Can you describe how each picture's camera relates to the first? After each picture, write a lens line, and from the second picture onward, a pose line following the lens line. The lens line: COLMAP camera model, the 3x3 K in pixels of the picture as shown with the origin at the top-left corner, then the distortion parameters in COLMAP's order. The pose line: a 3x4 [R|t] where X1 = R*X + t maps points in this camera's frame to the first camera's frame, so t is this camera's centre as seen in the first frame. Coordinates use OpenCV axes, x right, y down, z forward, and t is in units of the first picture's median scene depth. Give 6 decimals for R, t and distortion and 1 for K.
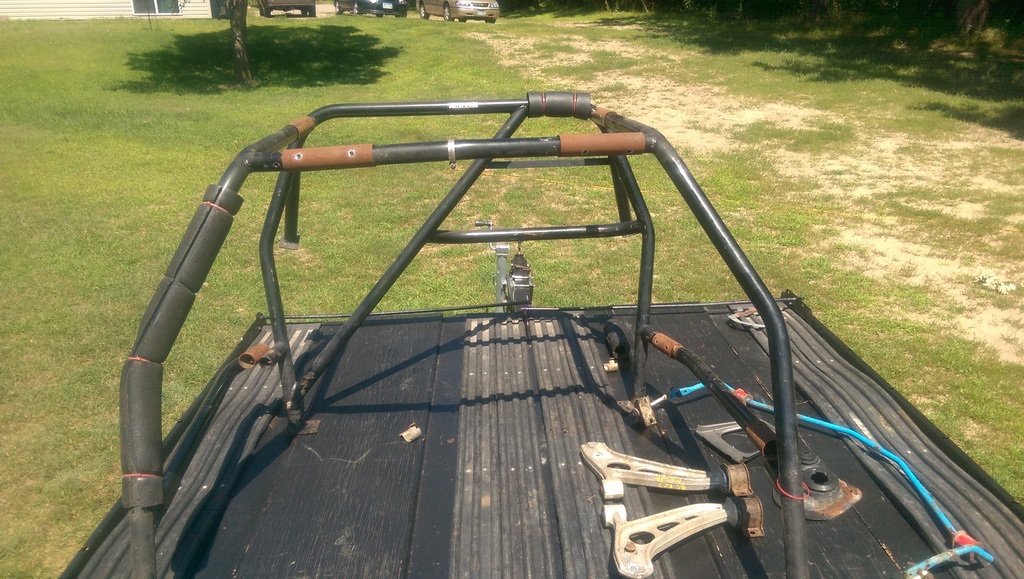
lens RADIAL K [[718.6, 0, 508.9], [0, 718.6, 310.2], [0, 0, 1]] dist [0.051435, -0.074655]
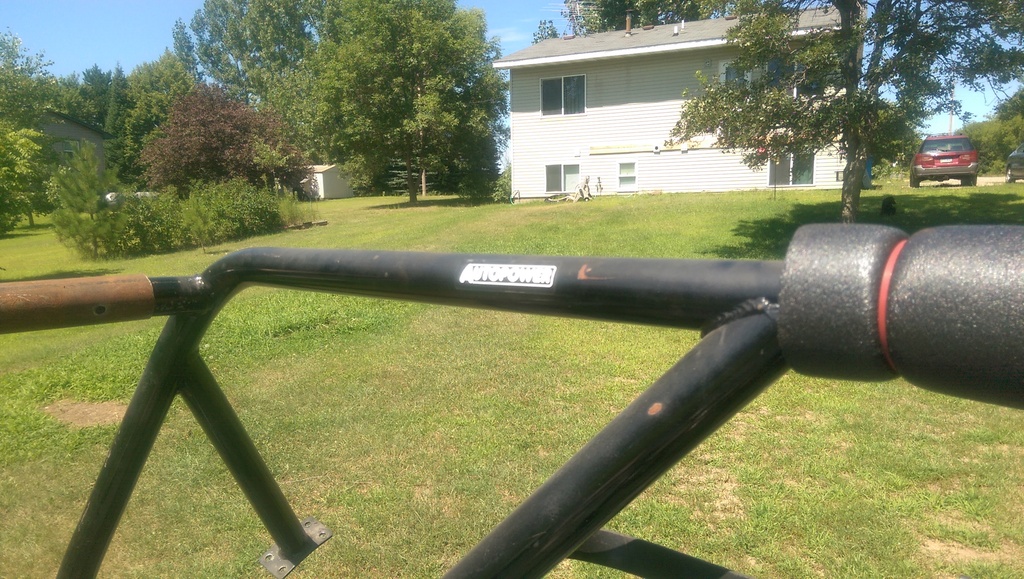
lens RADIAL K [[718.6, 0, 508.9], [0, 718.6, 310.2], [0, 0, 1]] dist [0.051435, -0.074655]
pose [[0.669106, 0.103586, -0.735912, 0.017324], [-0.266721, 0.957737, -0.107699, -0.040521], [0.693654, 0.268345, 0.668457, 0.138510]]
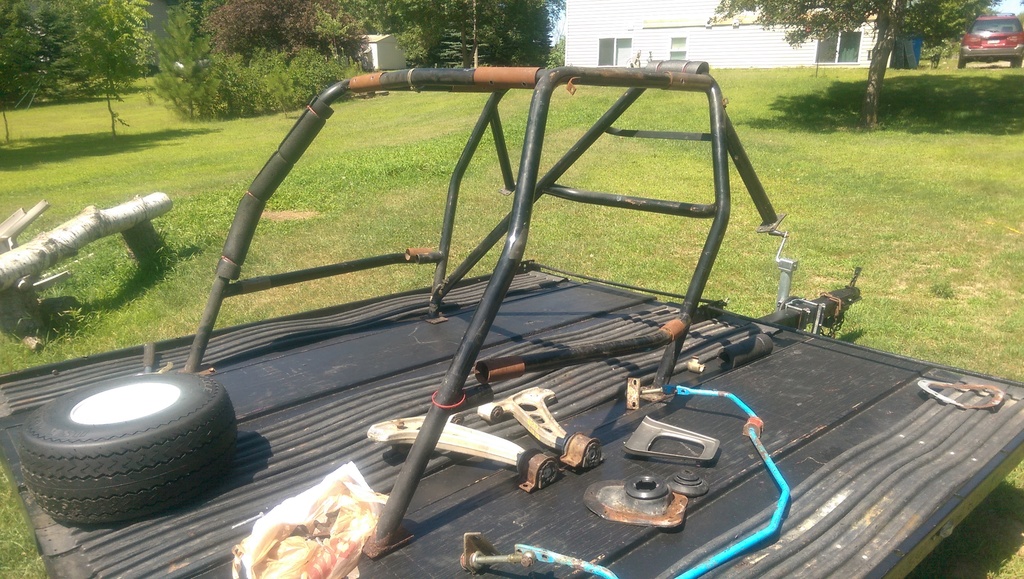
lens RADIAL K [[718.6, 0, 508.9], [0, 718.6, 310.2], [0, 0, 1]] dist [0.051435, -0.074655]
pose [[0.620132, 0.245463, -0.745107, 0.122517], [-0.298833, 0.952093, 0.064941, 0.004063], [0.725352, 0.182390, 0.663775, 0.040274]]
